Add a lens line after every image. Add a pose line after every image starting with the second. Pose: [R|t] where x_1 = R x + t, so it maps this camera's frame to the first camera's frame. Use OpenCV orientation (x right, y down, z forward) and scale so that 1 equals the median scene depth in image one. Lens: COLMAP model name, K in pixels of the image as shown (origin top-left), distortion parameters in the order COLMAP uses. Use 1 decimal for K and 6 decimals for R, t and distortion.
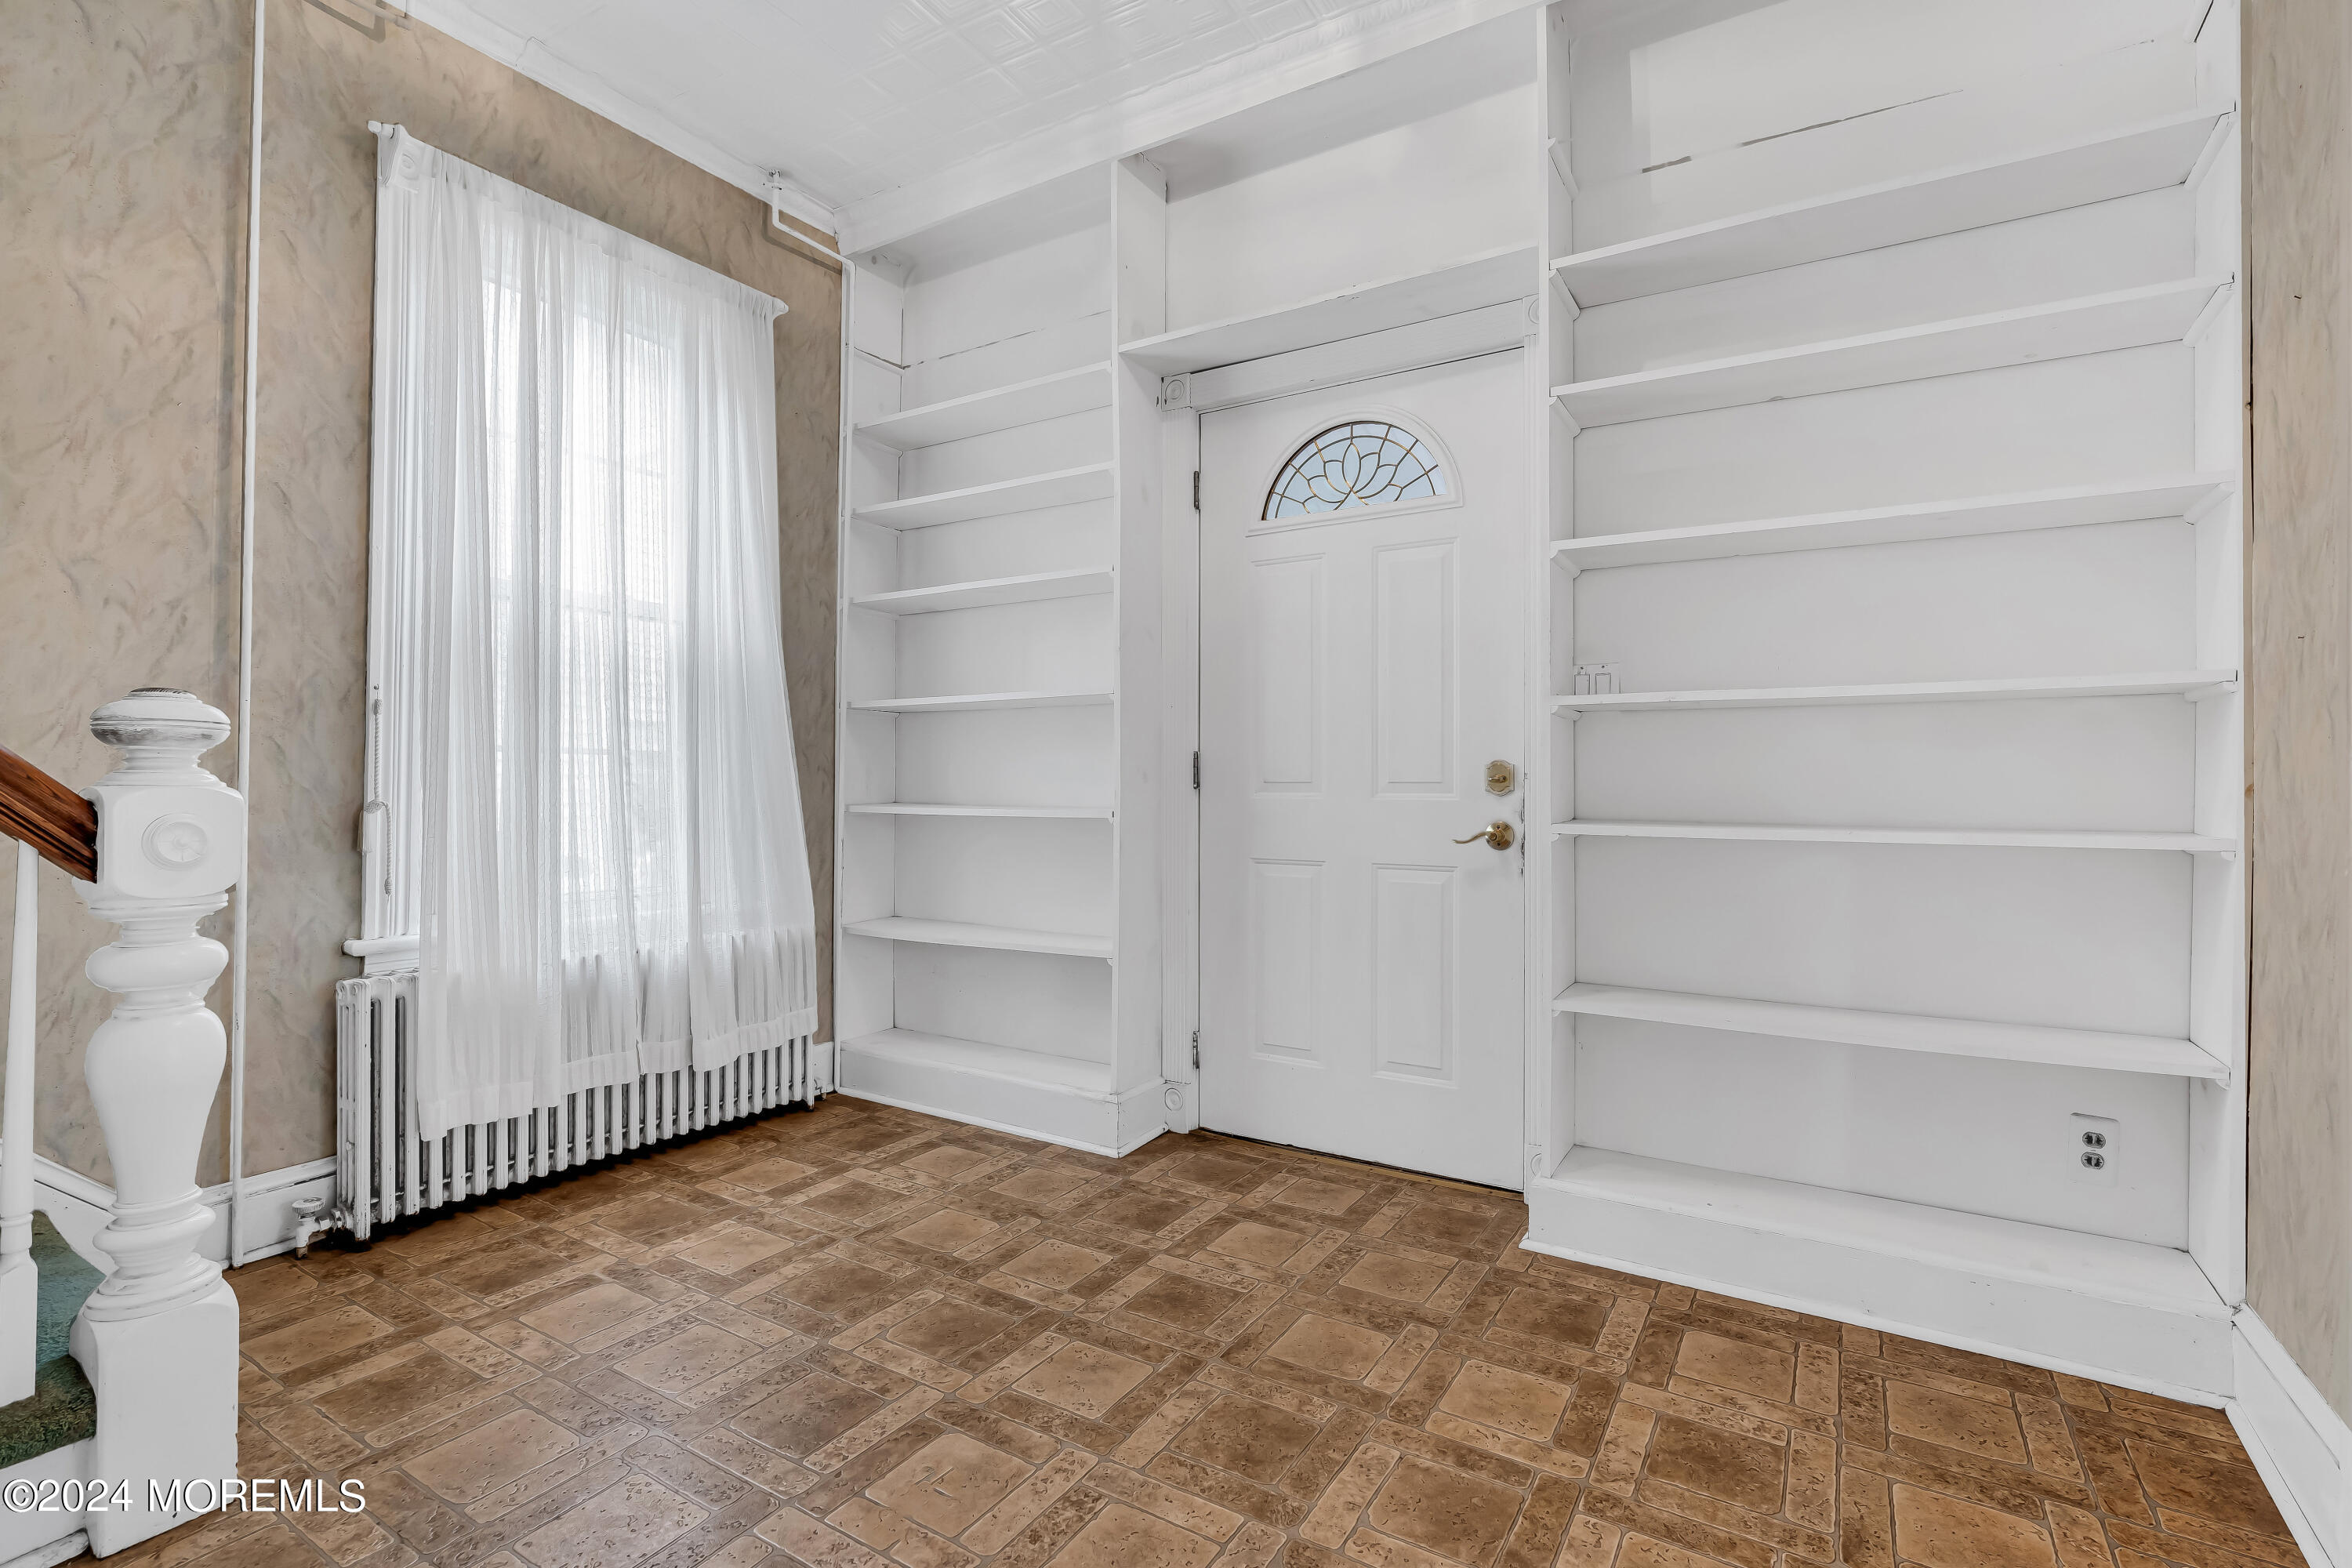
lens RADIAL K [[1075.4, 0, 1194.4], [0, 1075.4, 779.4], [0, 0, 1]] dist [-0.004685, 0.001423]
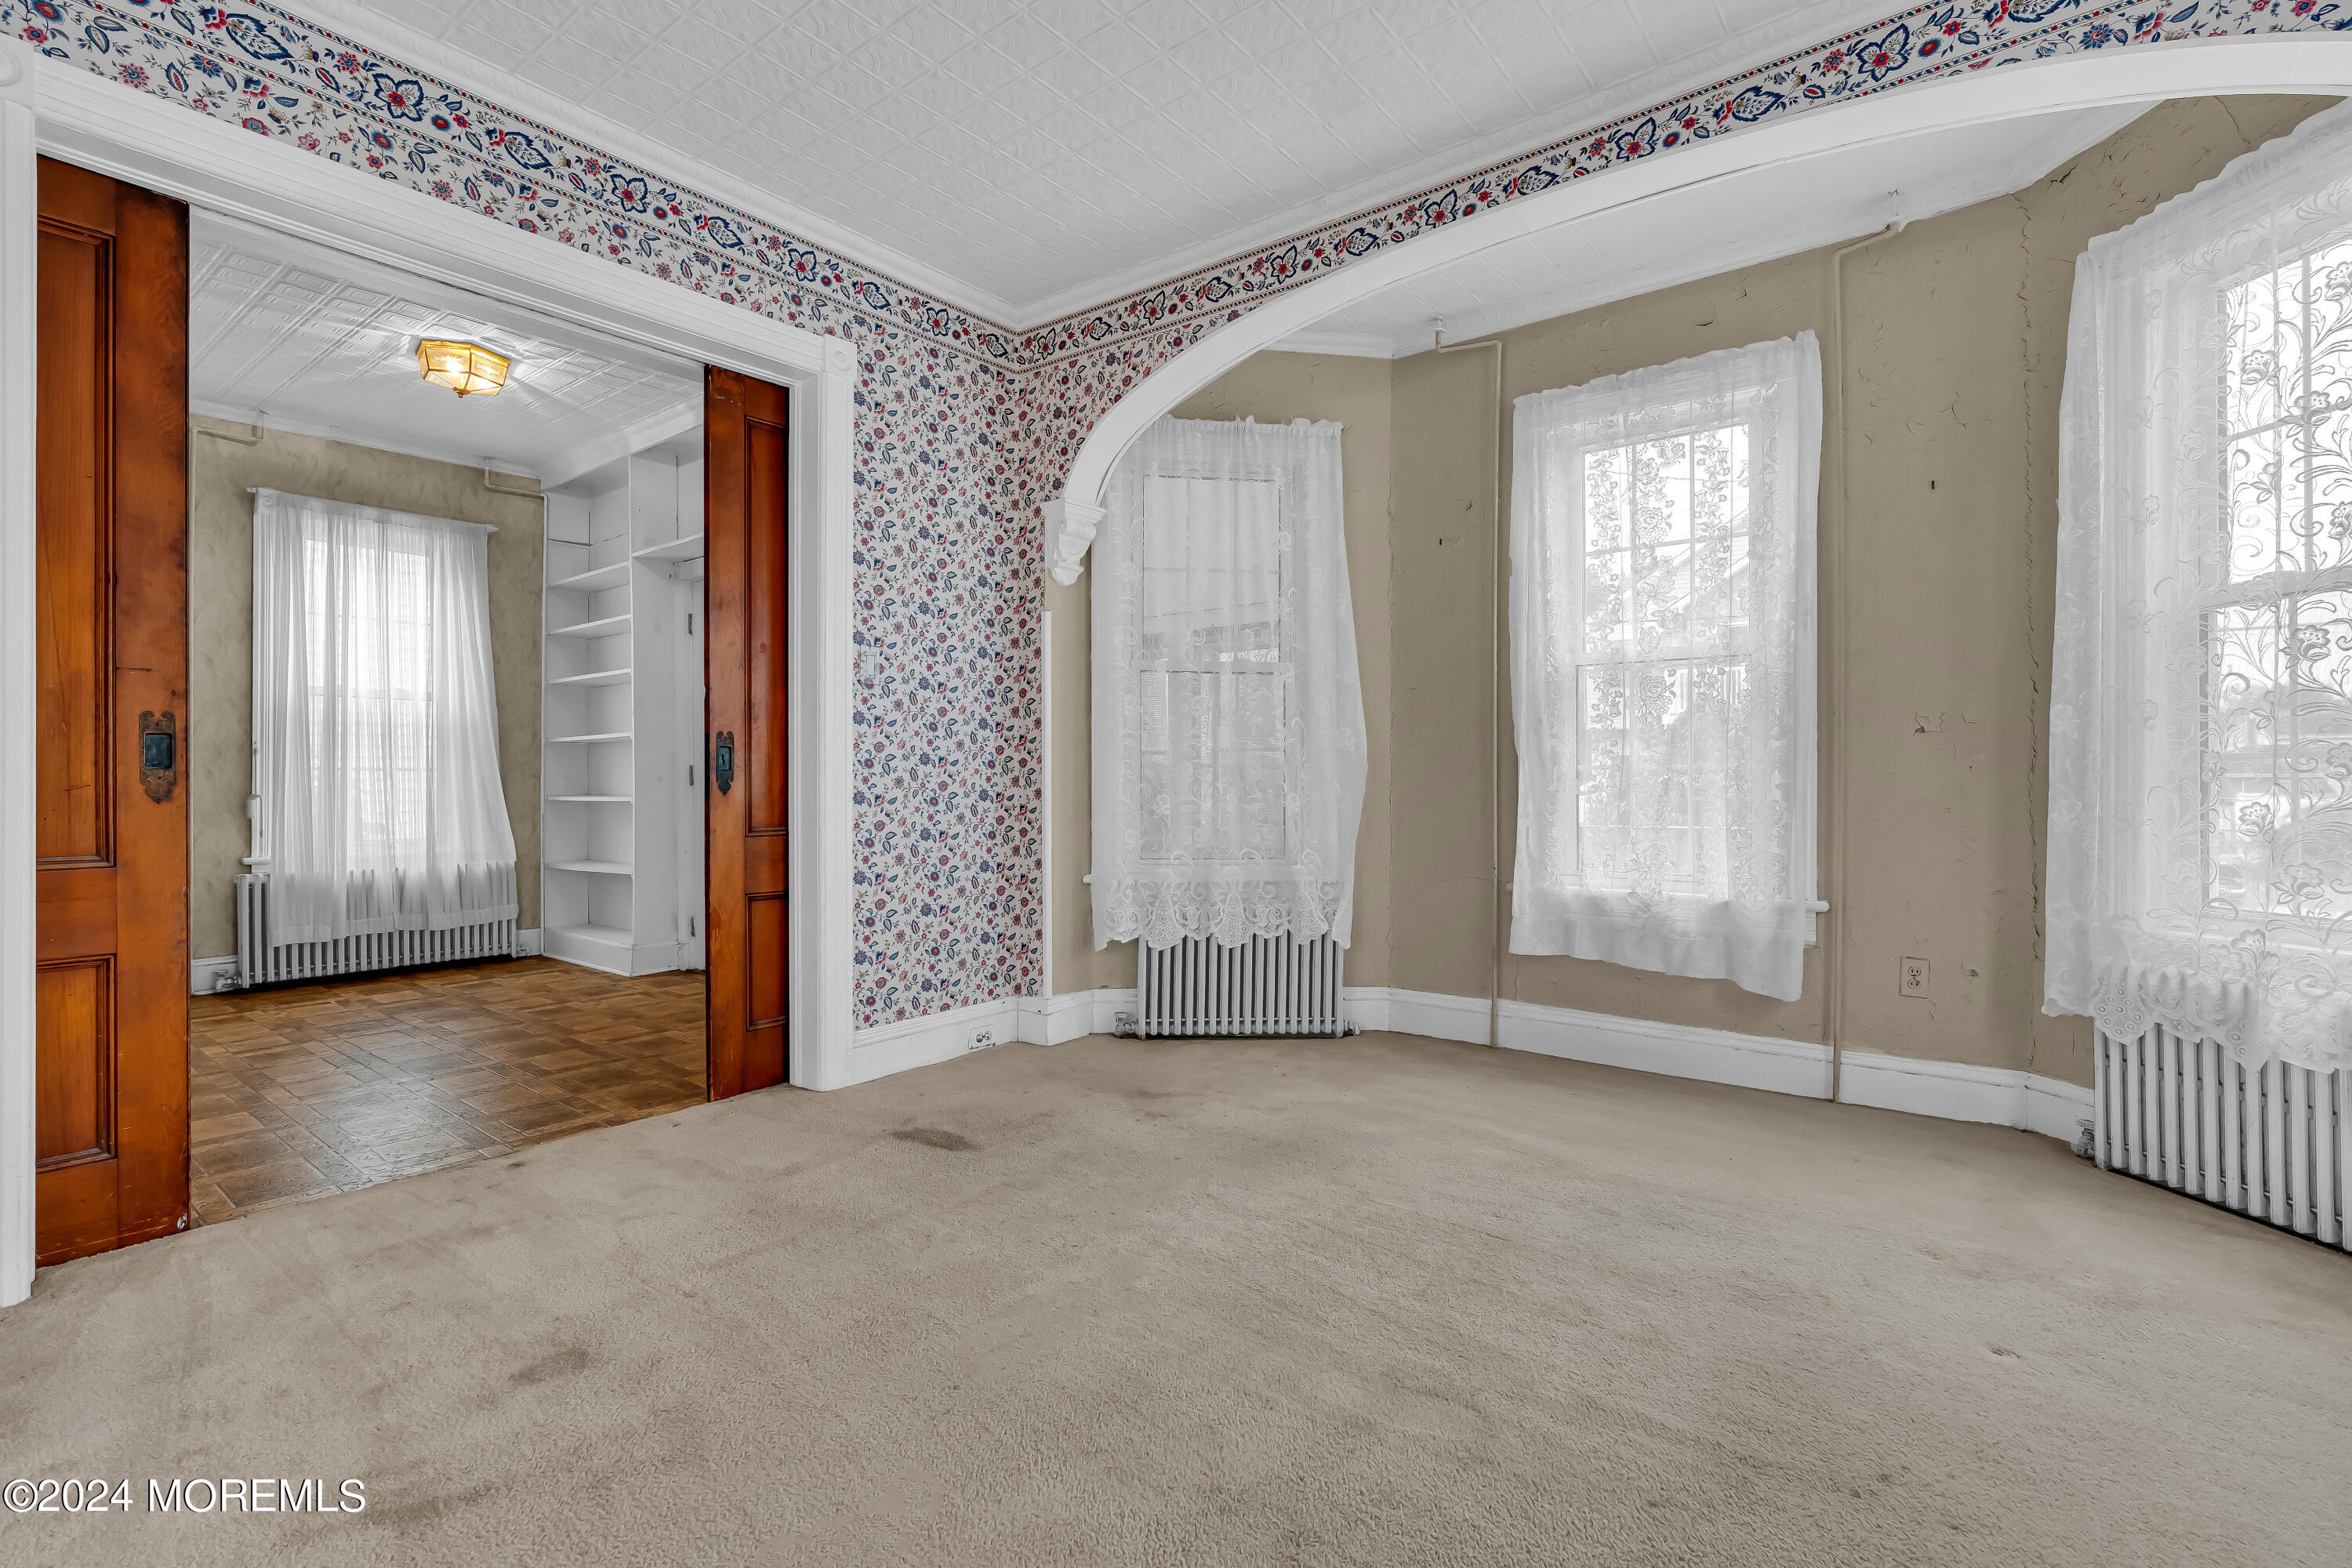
lens RADIAL K [[1063.4, 0, 1193.8], [0, 1063.4, 779.8], [0, 0, 1]] dist [-0.014186, 0.005413]
pose [[0.993080, -0.009262, -0.117077, 1.397633], [0.009755, 0.999946, 0.003644, 0.000883], [0.117036, -0.004761, 0.993116, -0.919353]]
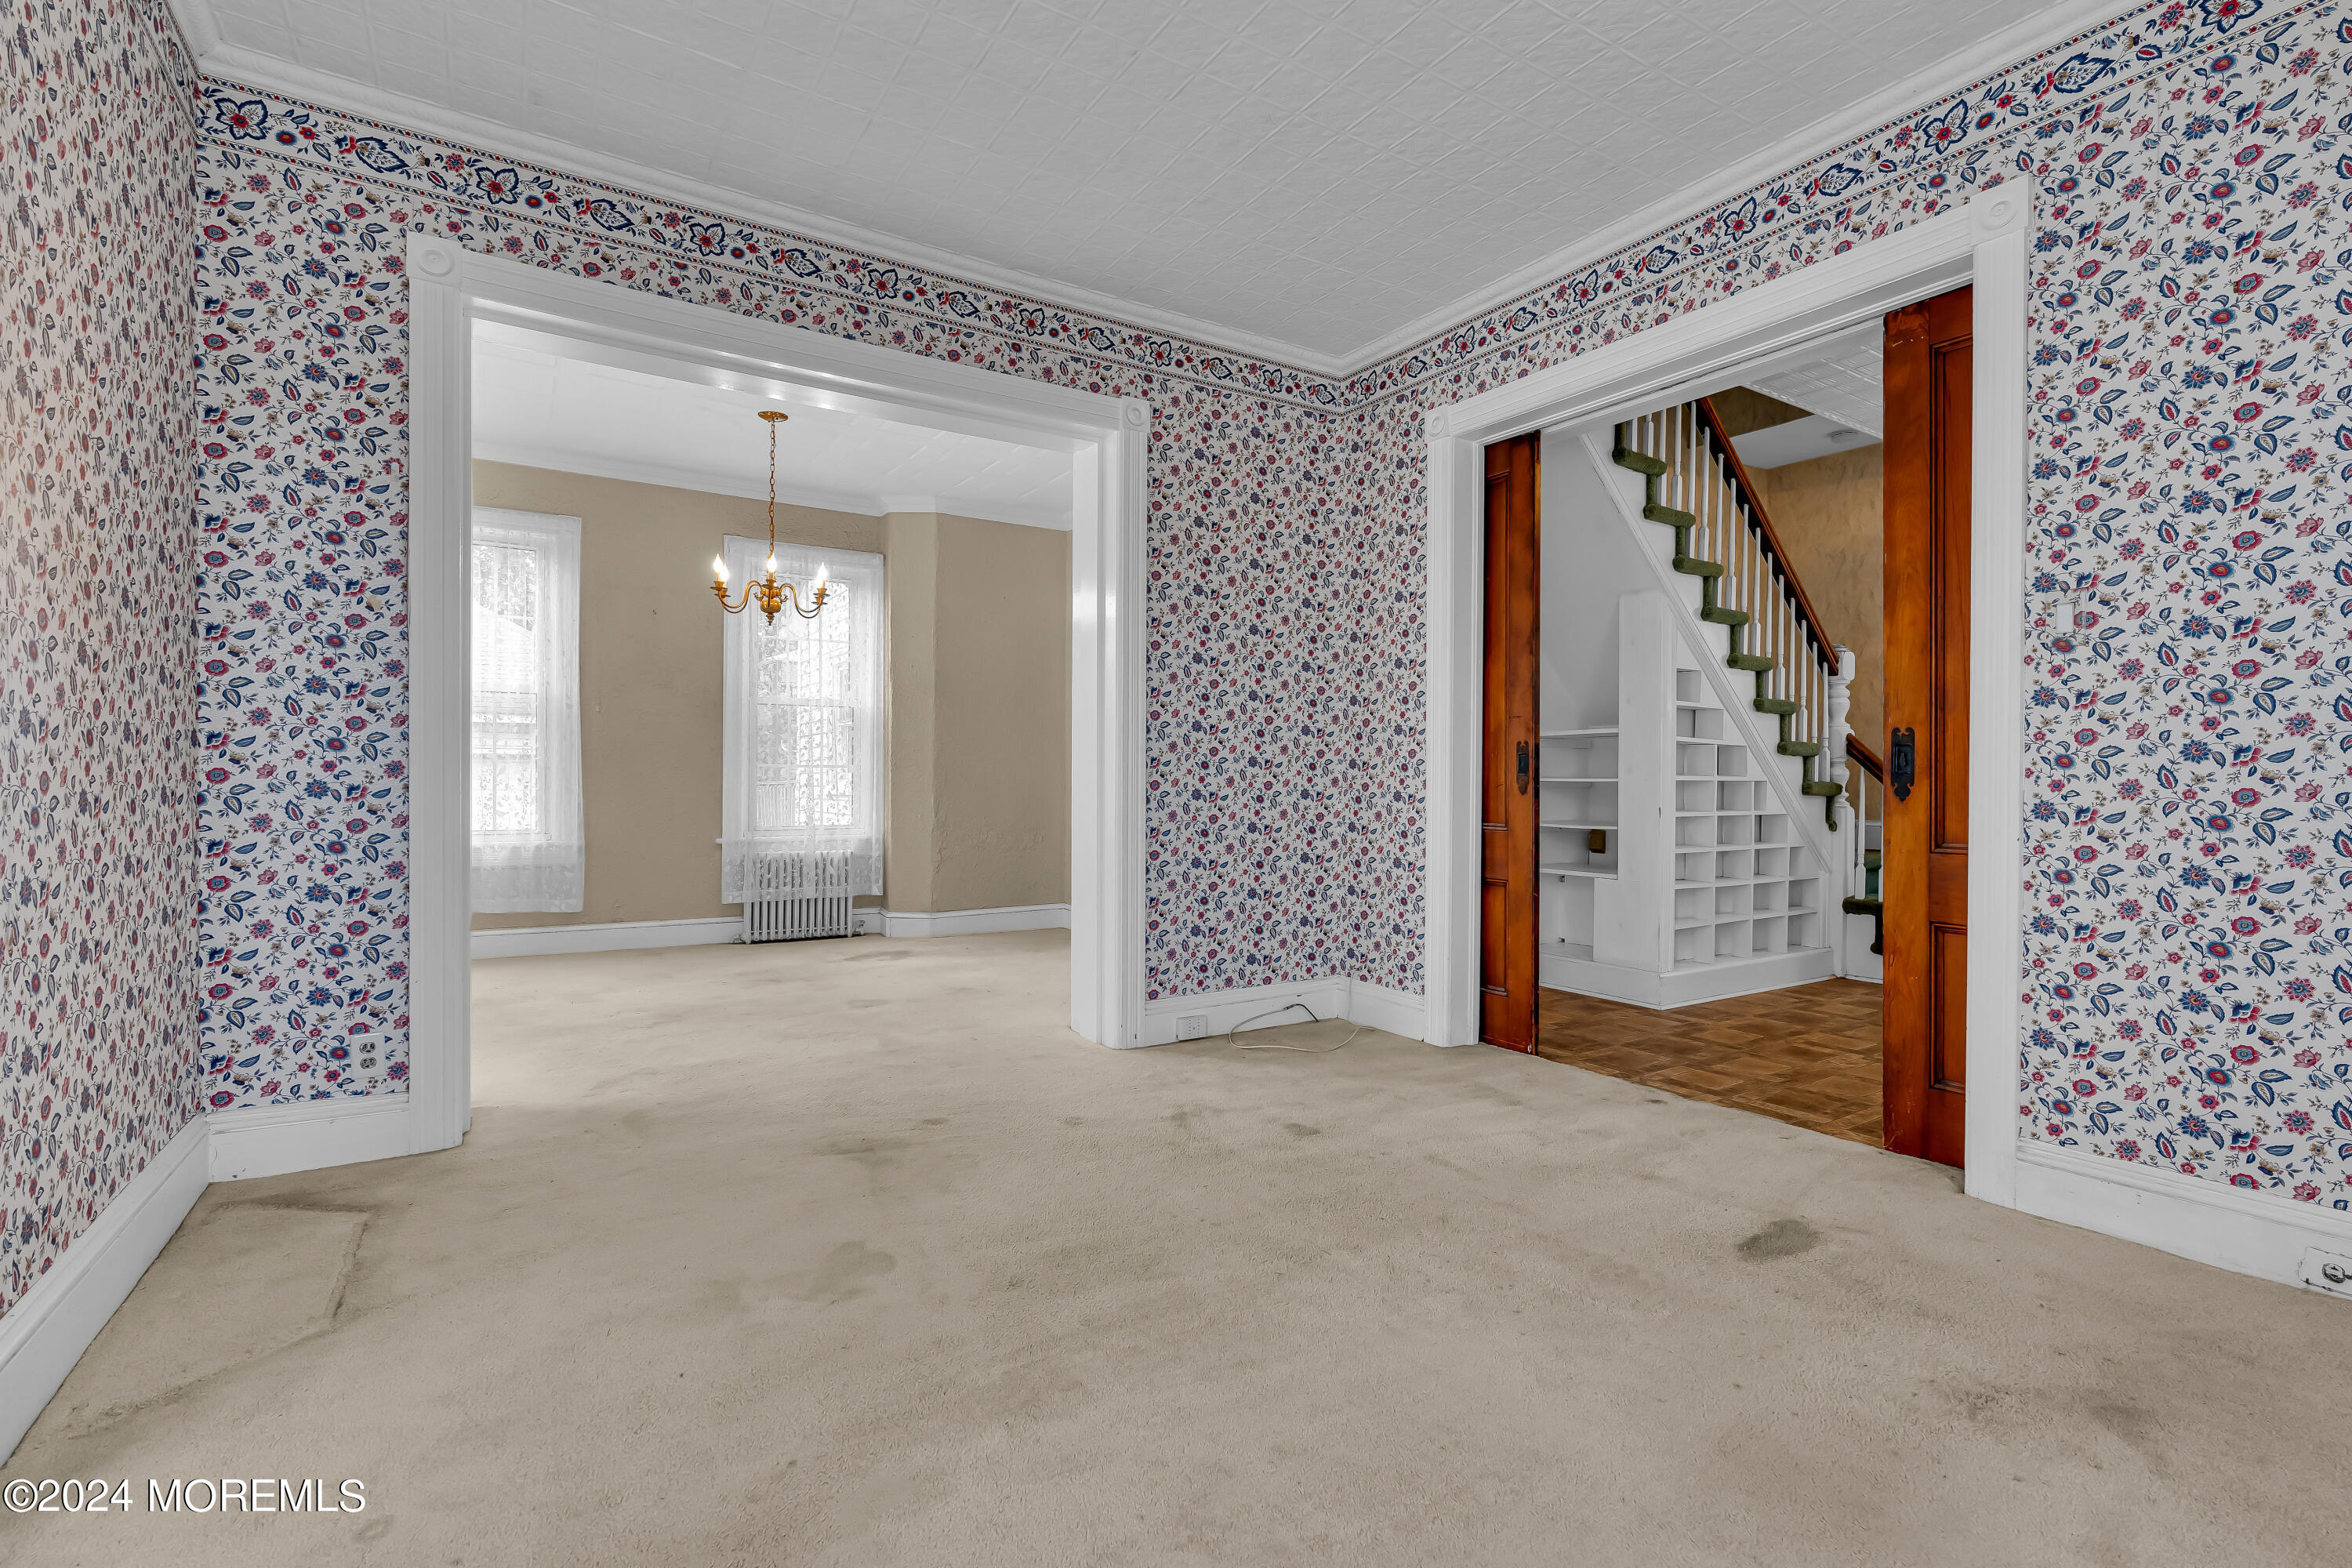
lens RADIAL K [[1076.5, 0, 1202.0], [0, 1076.5, 782.2], [0, 0, 1]] dist [-0.010817, 0.000382]
pose [[-0.431603, -0.007909, -0.902029, 2.066987], [-0.004399, 0.999968, -0.006663, 0.009440], [0.902053, 0.001093, -0.431624, 0.213492]]
